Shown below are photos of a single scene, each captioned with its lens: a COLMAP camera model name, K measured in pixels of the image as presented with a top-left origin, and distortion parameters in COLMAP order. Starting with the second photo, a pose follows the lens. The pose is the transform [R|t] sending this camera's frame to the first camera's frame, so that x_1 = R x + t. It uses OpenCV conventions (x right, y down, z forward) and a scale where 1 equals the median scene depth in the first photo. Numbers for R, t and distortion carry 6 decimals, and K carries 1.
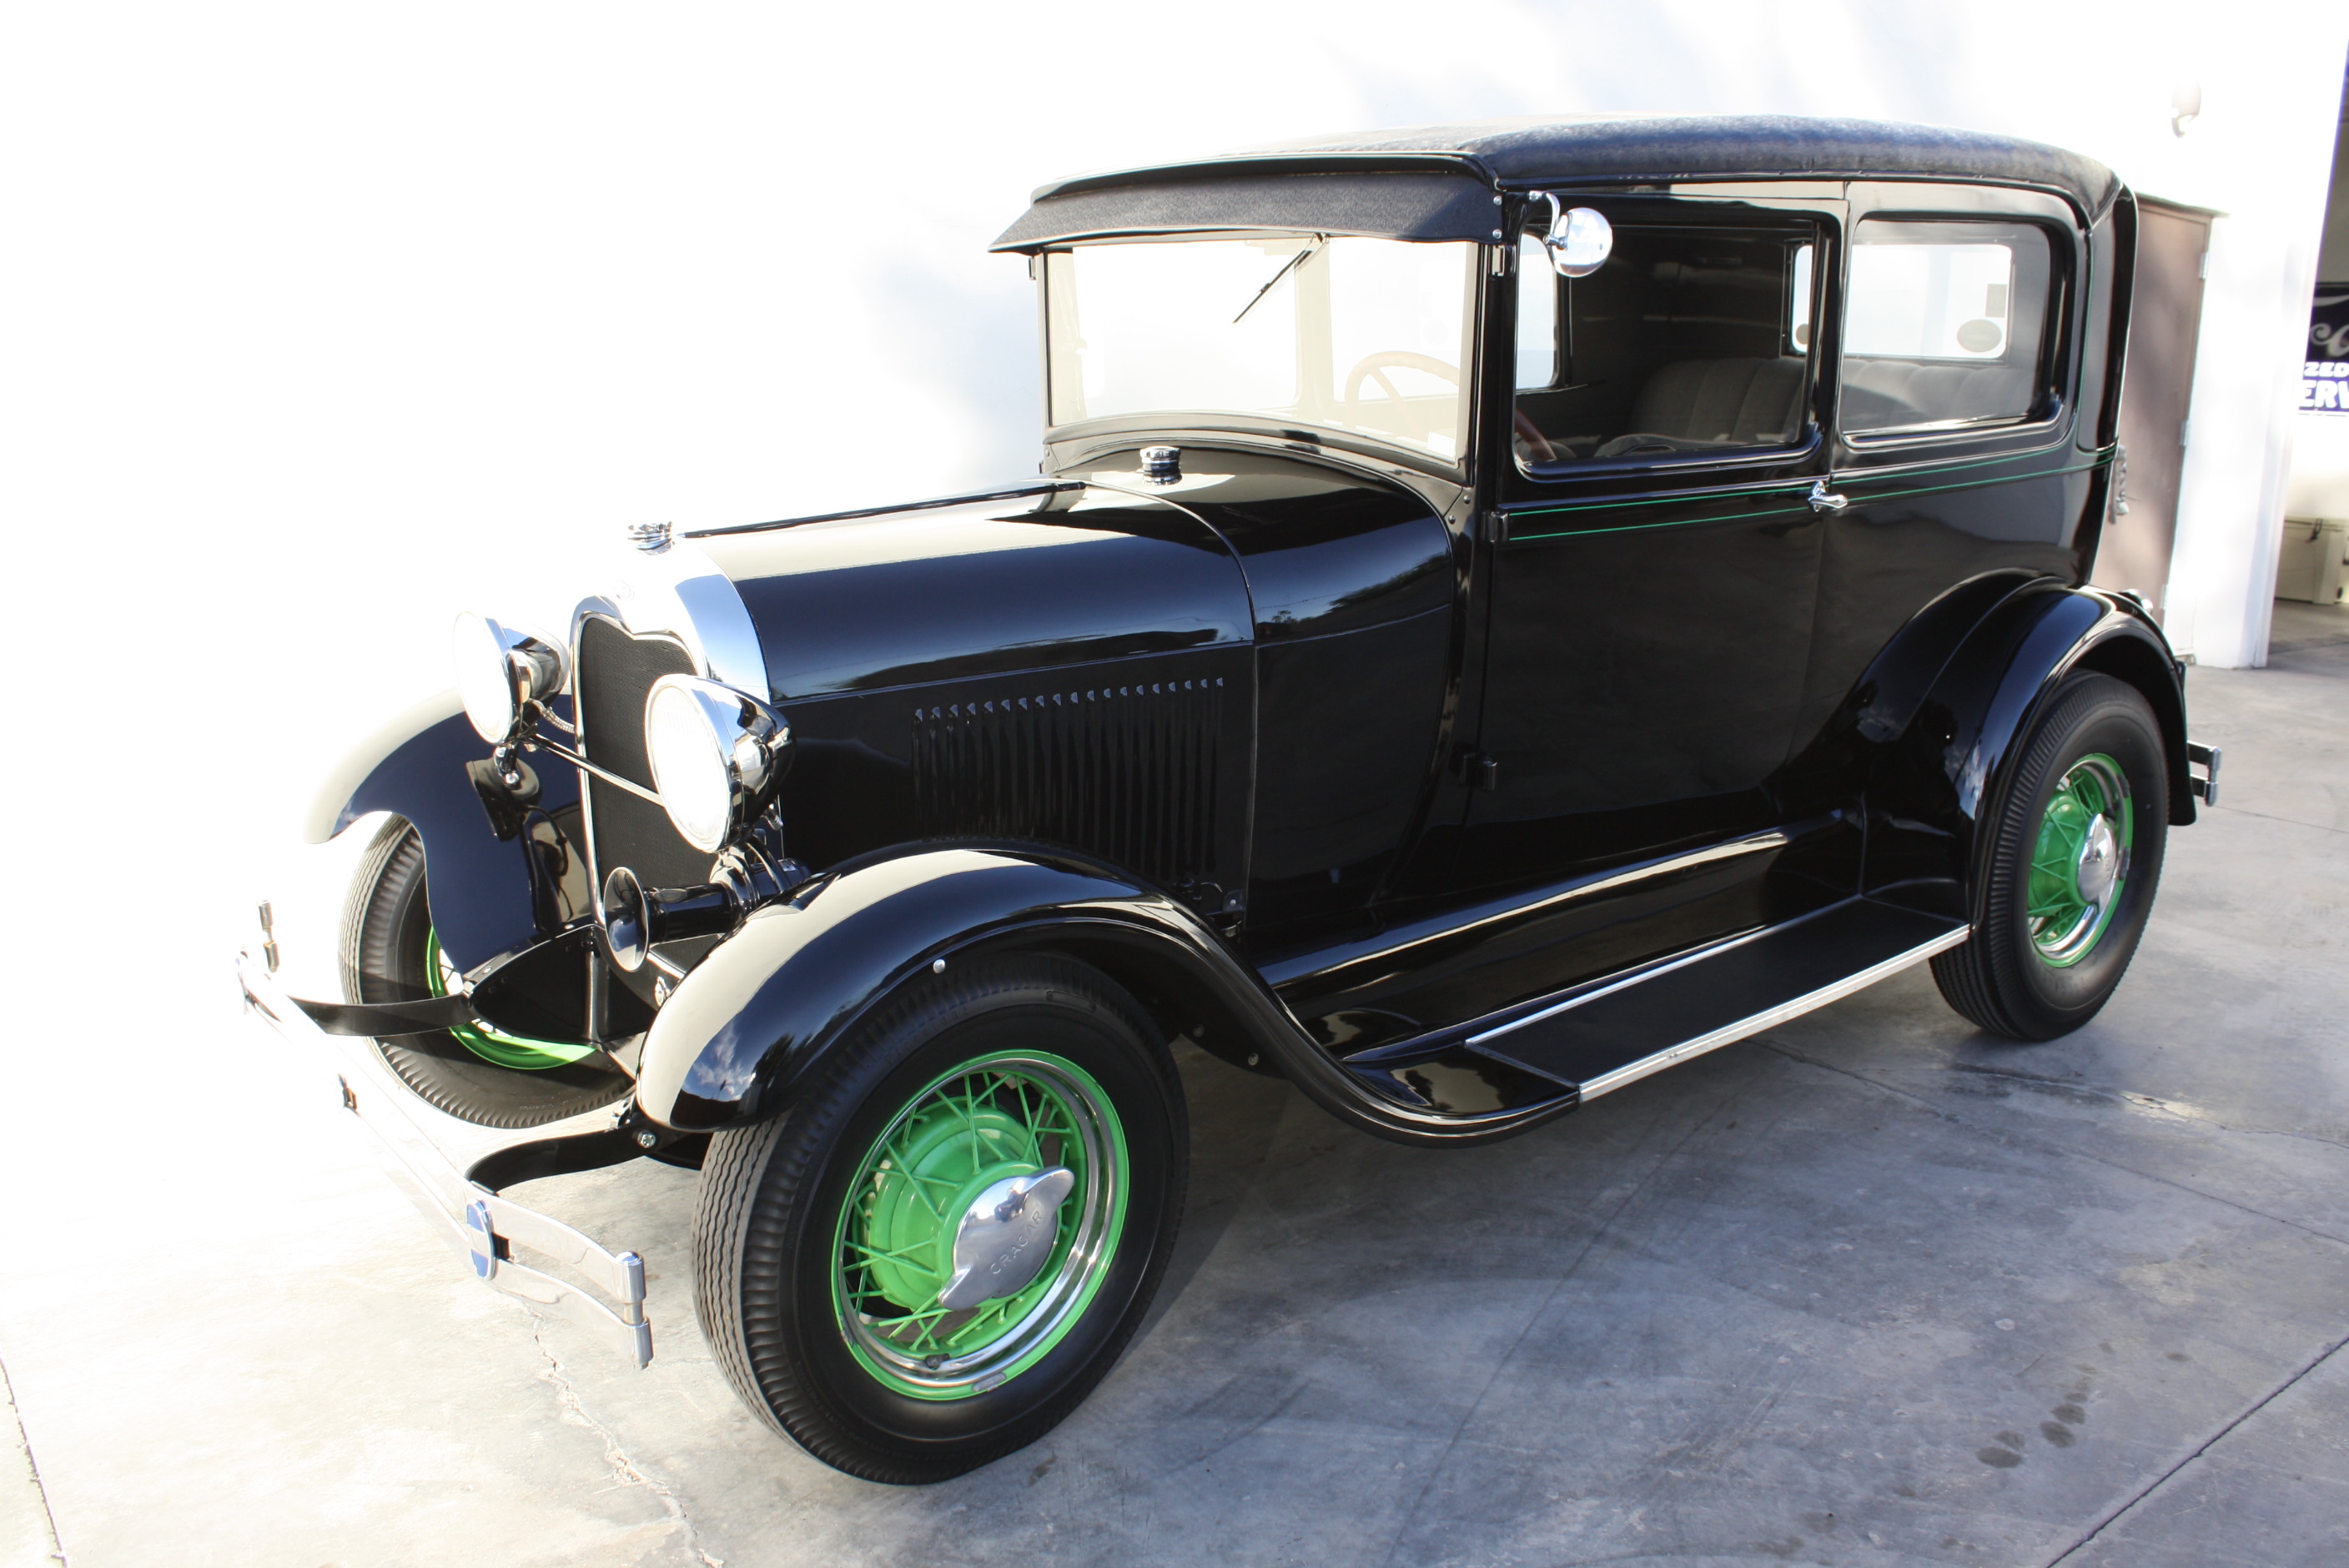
lens RADIAL K [[1993.1, 0, 1181.6], [0, 1993.1, 788.5], [0, 0, 1]] dist [-0.160641, 0.142352]
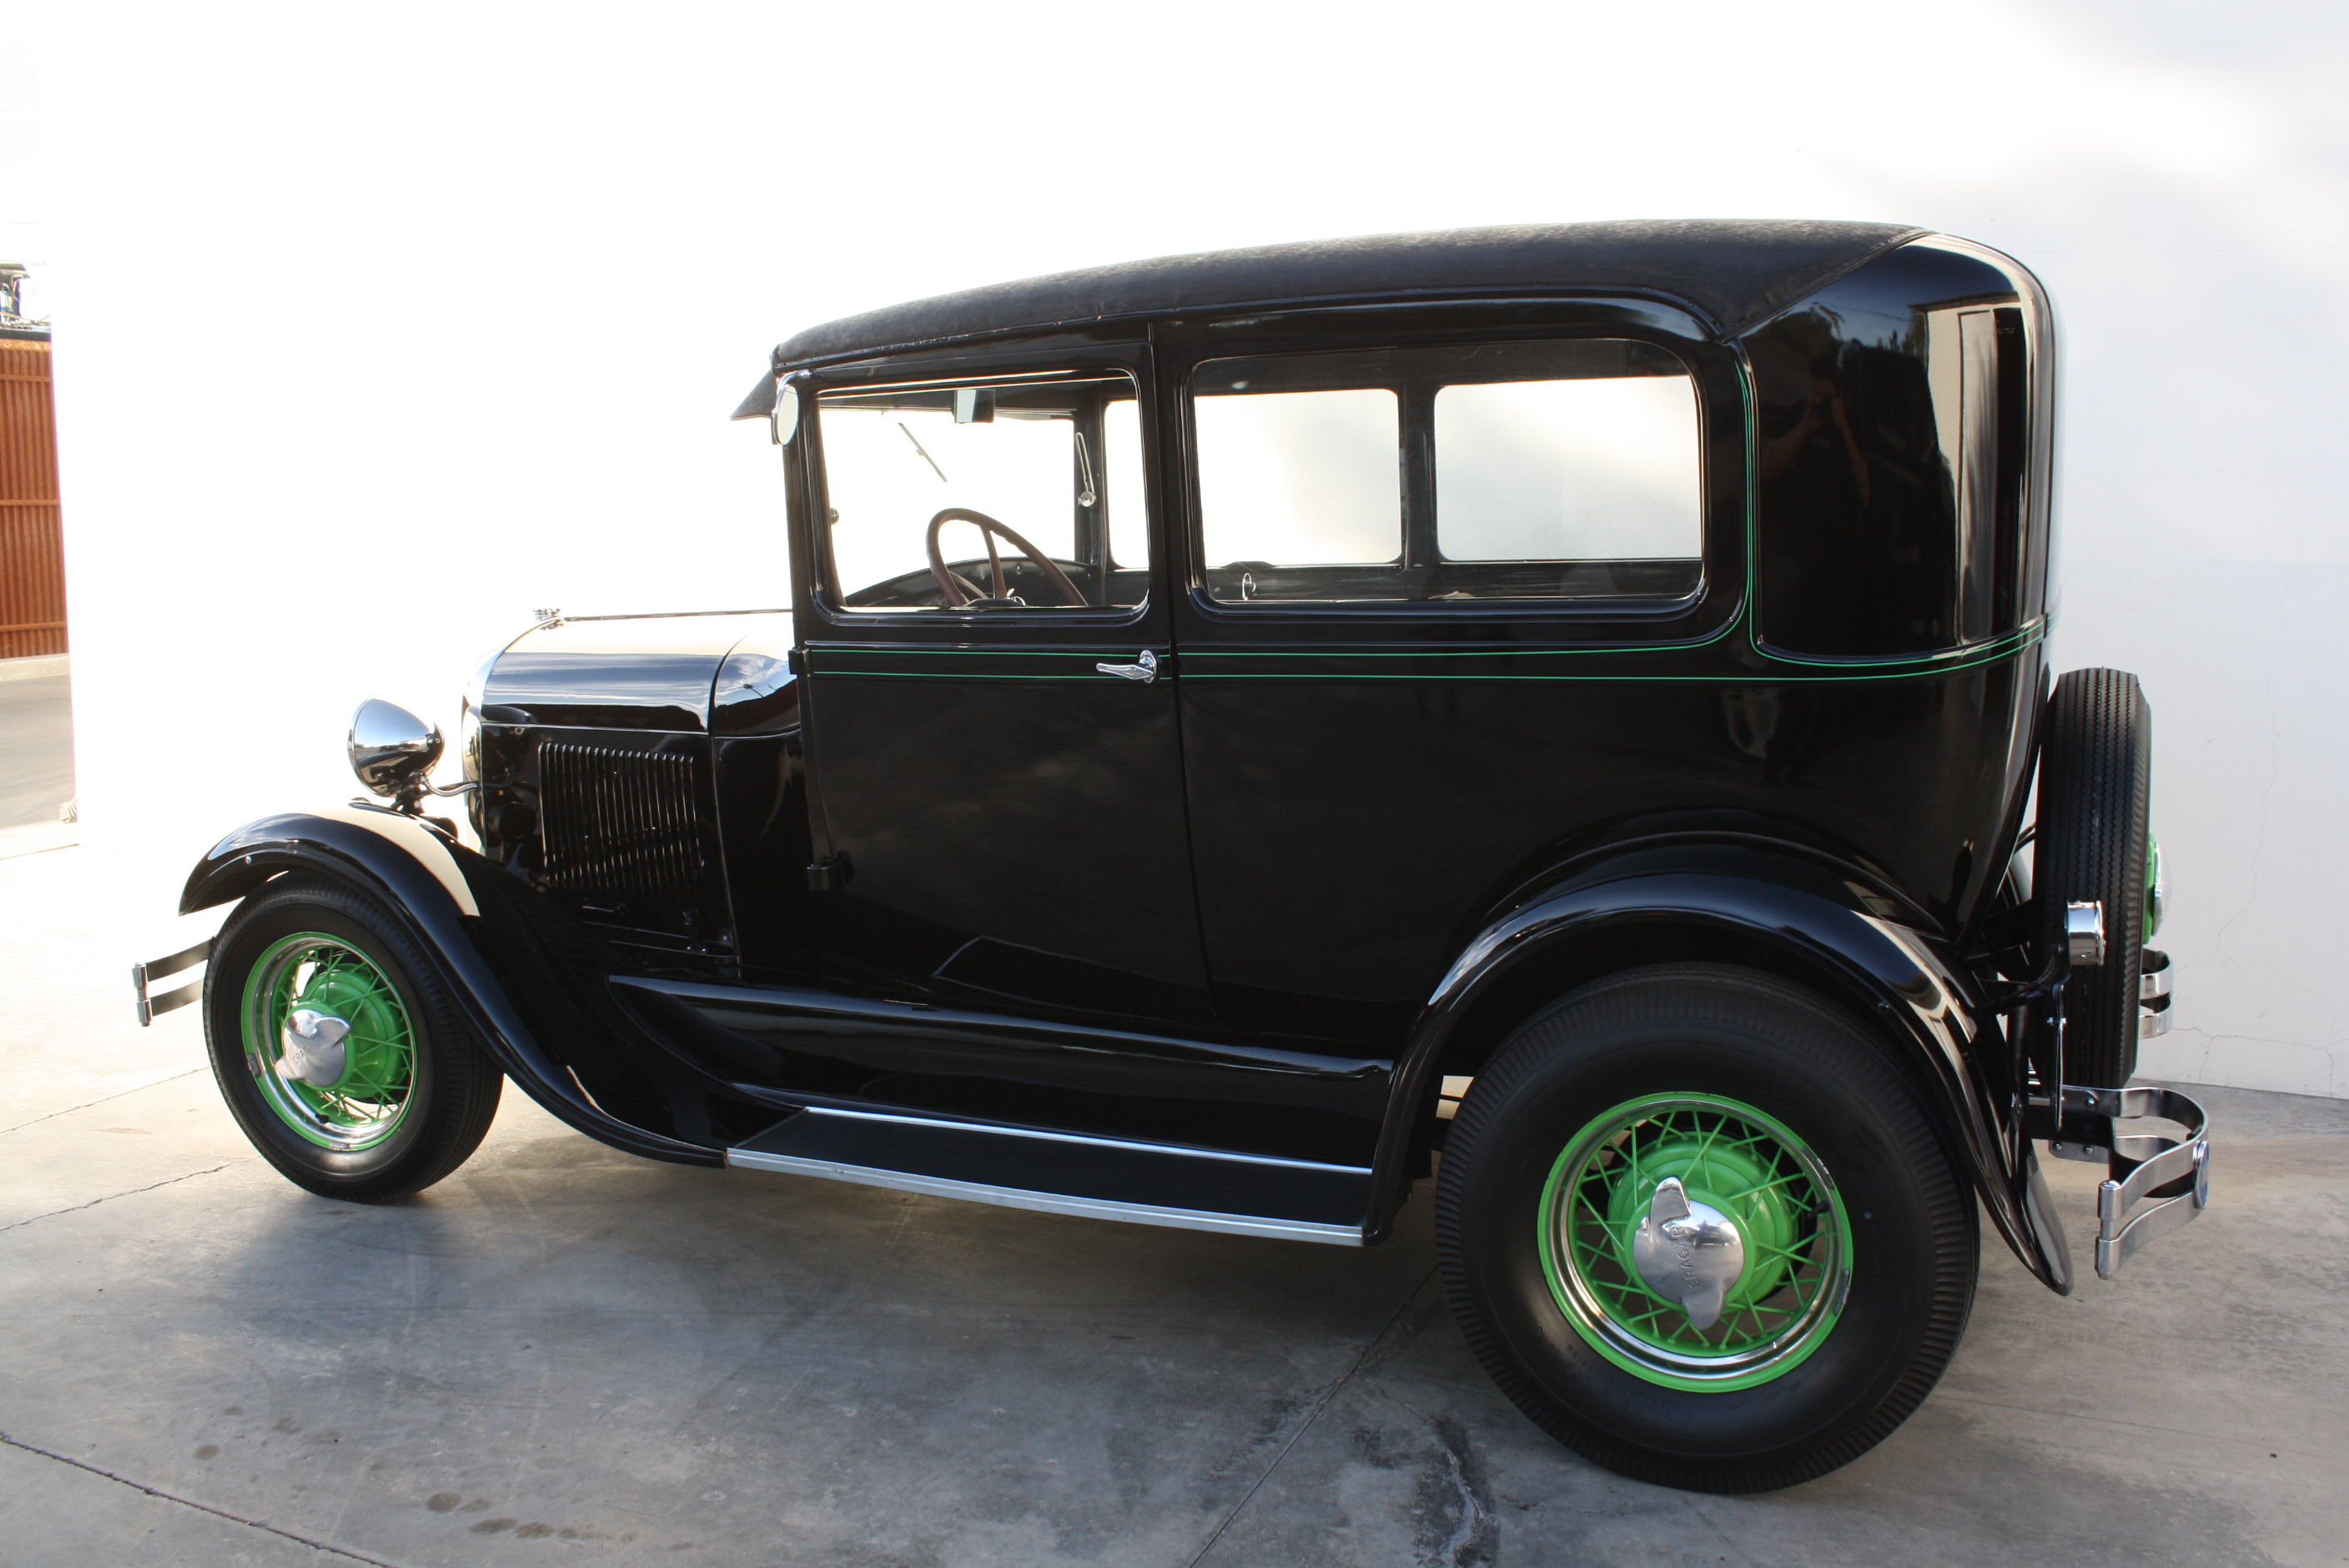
lens RADIAL K [[1993.1, 0, 1181.6], [0, 1993.1, 788.5], [0, 0, 1]] dist [-0.160641, 0.142352]
pose [[0.475084, 0.138480, -0.868976, 1.468581], [-0.197895, 0.979056, 0.047830, -0.181432], [0.857399, 0.149243, 0.492538, 0.728450]]
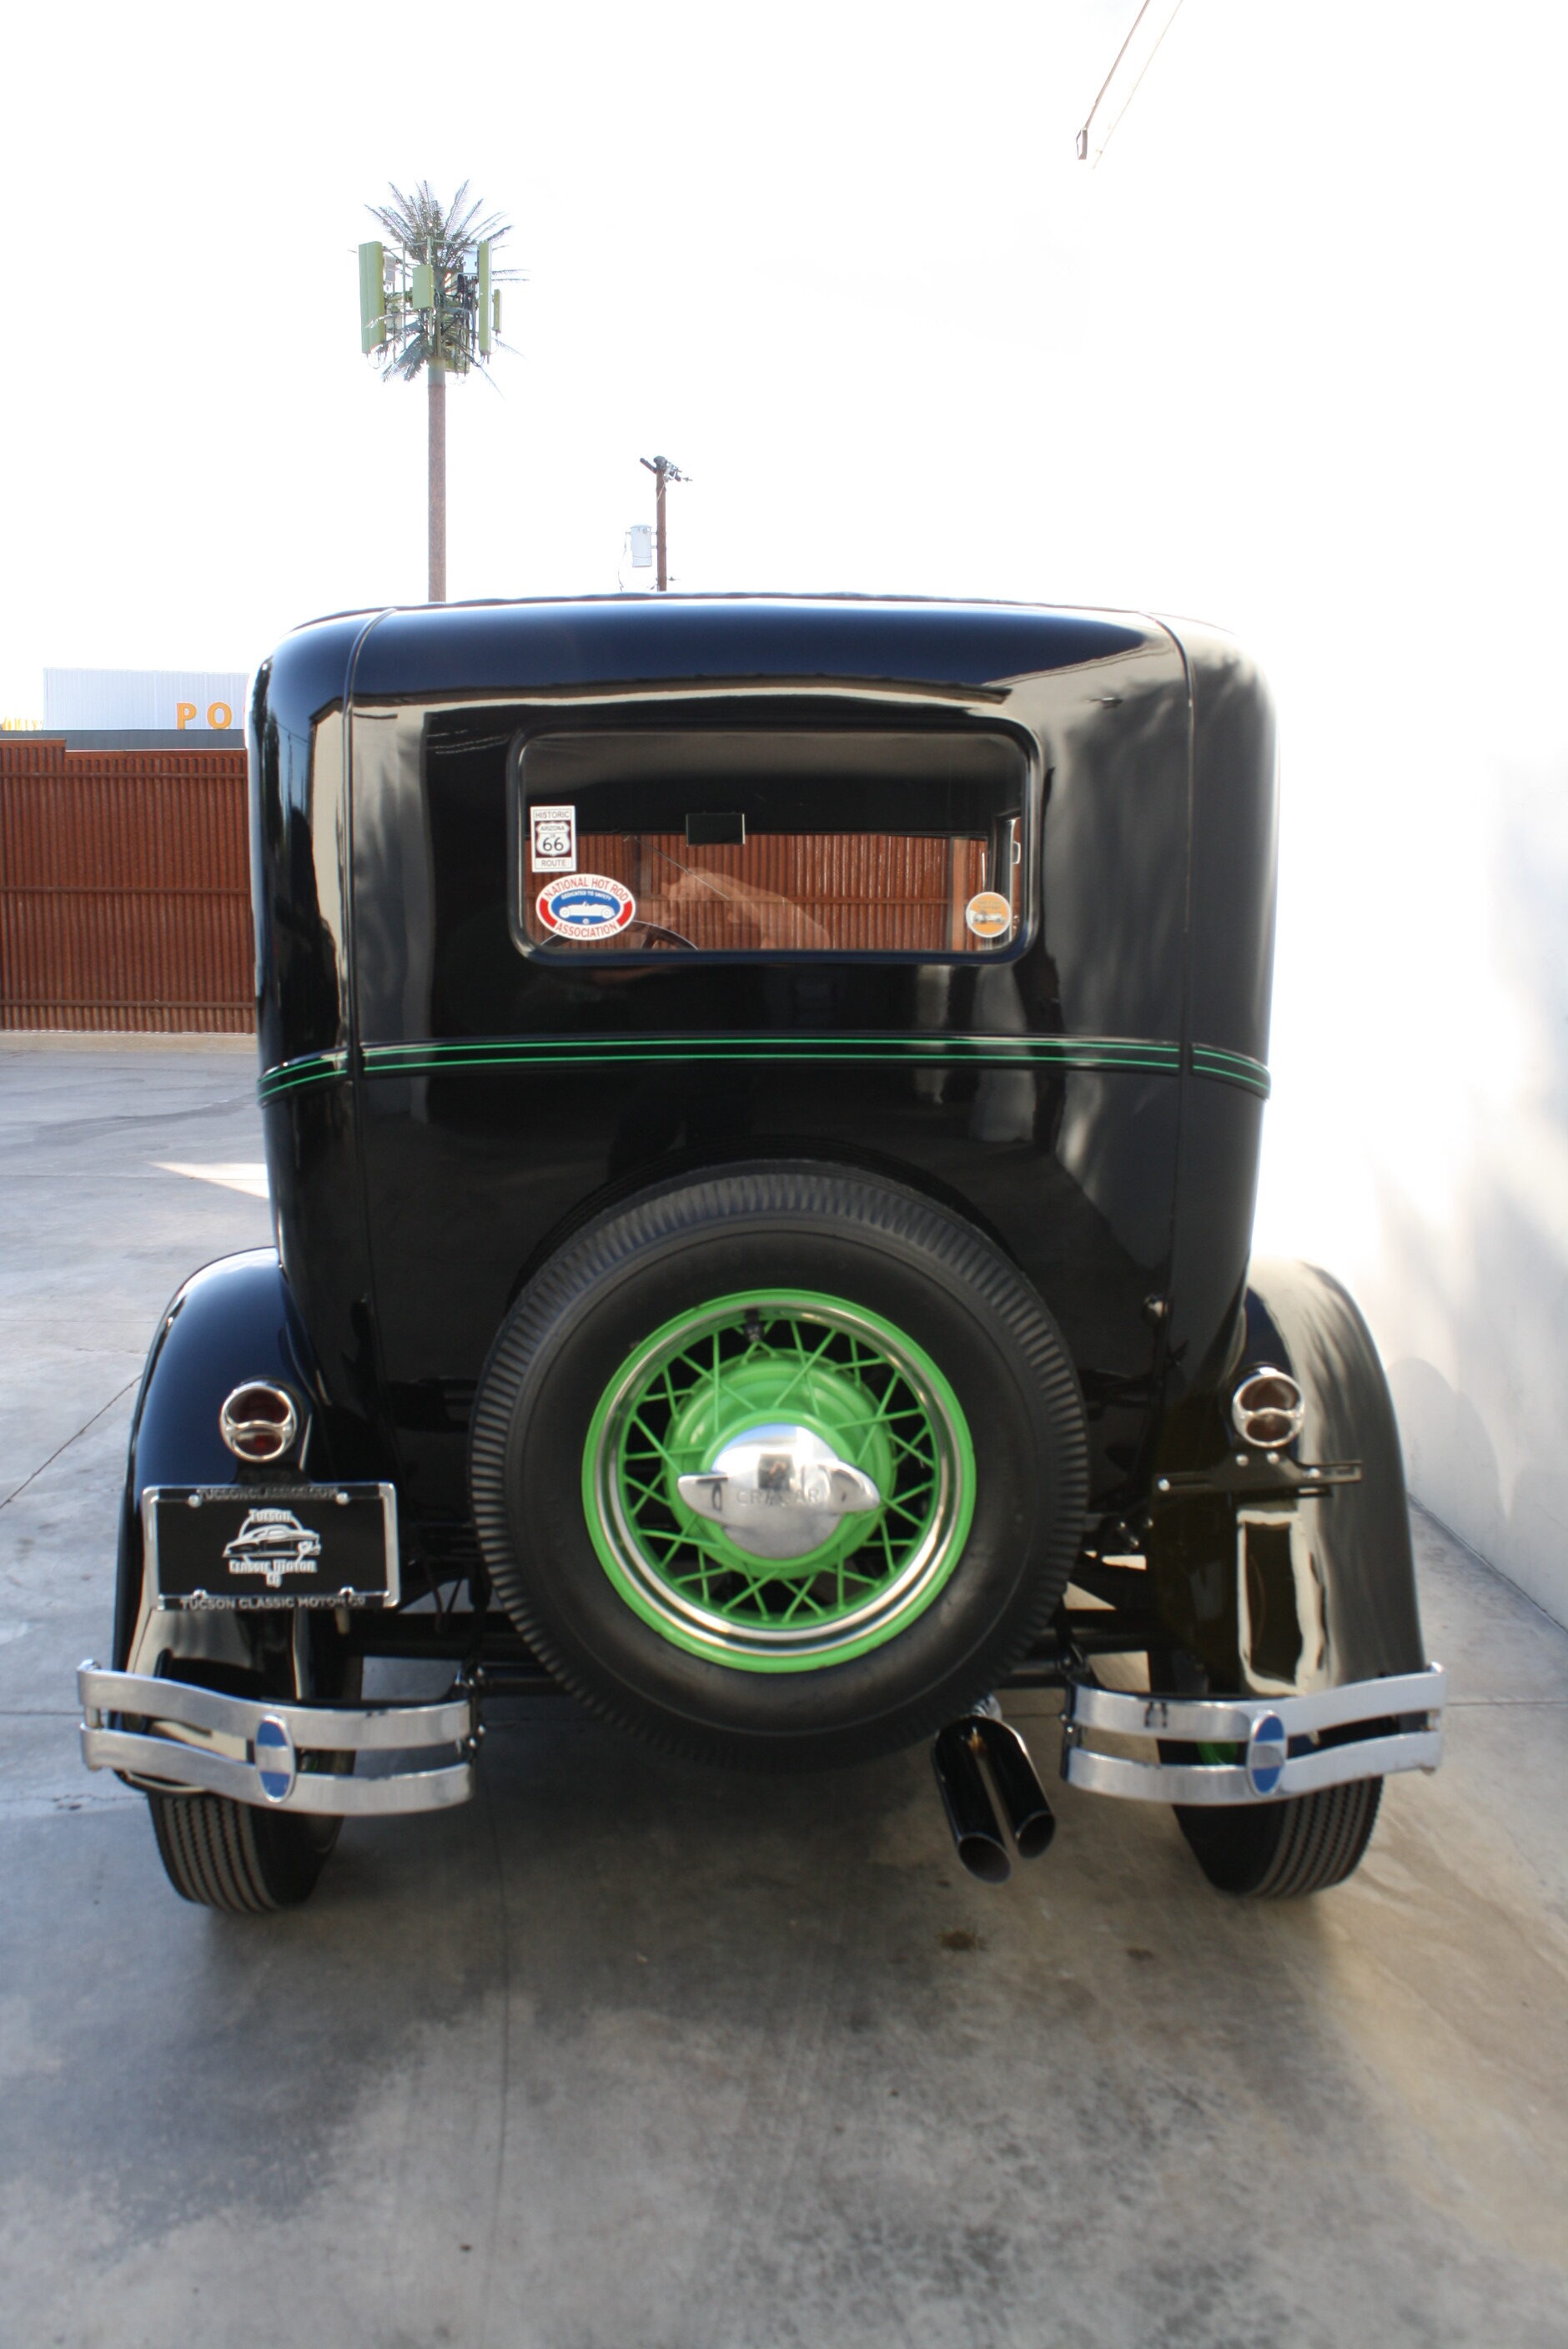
lens RADIAL K [[2008.6, 0, 771.5], [0, 2008.6, 1167.6], [0, 0, 1]] dist [-0.140355, 0.115085]
pose [[-0.589728, 0.107030, -0.800478, 1.384013], [-0.188602, 0.945520, 0.265369, -0.542259], [0.785271, 0.307467, -0.537414, 2.287546]]
